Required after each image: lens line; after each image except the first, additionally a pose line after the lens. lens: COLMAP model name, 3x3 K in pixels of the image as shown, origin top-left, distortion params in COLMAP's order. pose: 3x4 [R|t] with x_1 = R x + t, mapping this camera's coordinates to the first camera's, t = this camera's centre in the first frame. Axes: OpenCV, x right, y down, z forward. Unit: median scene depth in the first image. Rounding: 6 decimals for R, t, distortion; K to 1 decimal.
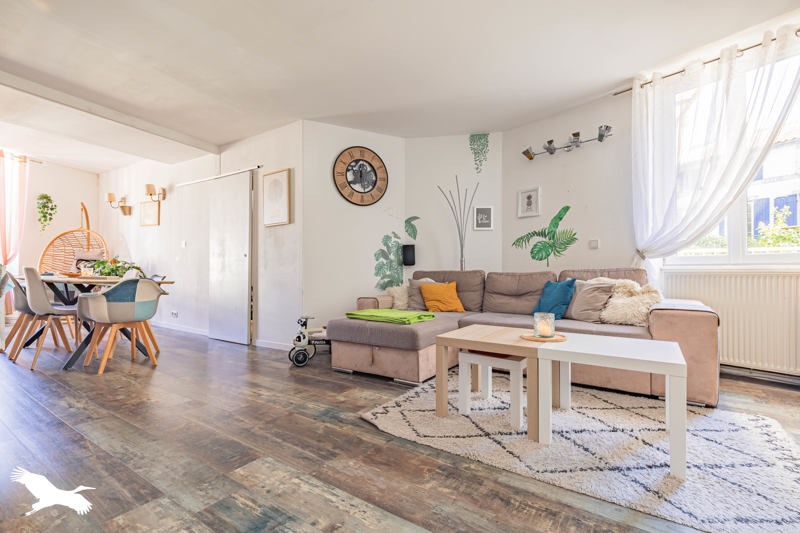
lens RADIAL K [[358.2, 0, 401.3], [0, 358.2, 268.4], [0, 0, 1]] dist [0.009841, -0.000071]
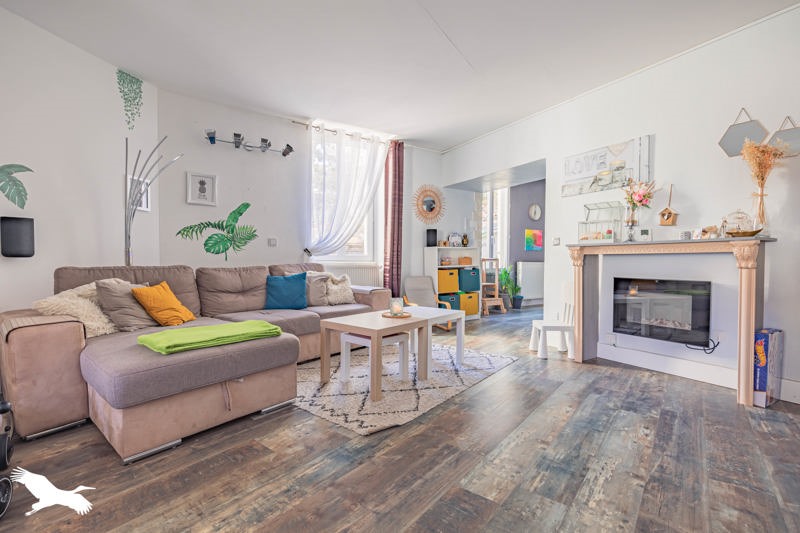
lens RADIAL K [[358.2, 0, 400.0], [0, 358.2, 268.7], [0, 0, 1]] dist [0.009841, -0.000071]
pose [[0.090040, -0.021888, 0.995698, -0.554888], [-0.015162, 0.999612, 0.023345, -0.013978], [-0.995823, -0.017199, 0.089673, 0.470155]]
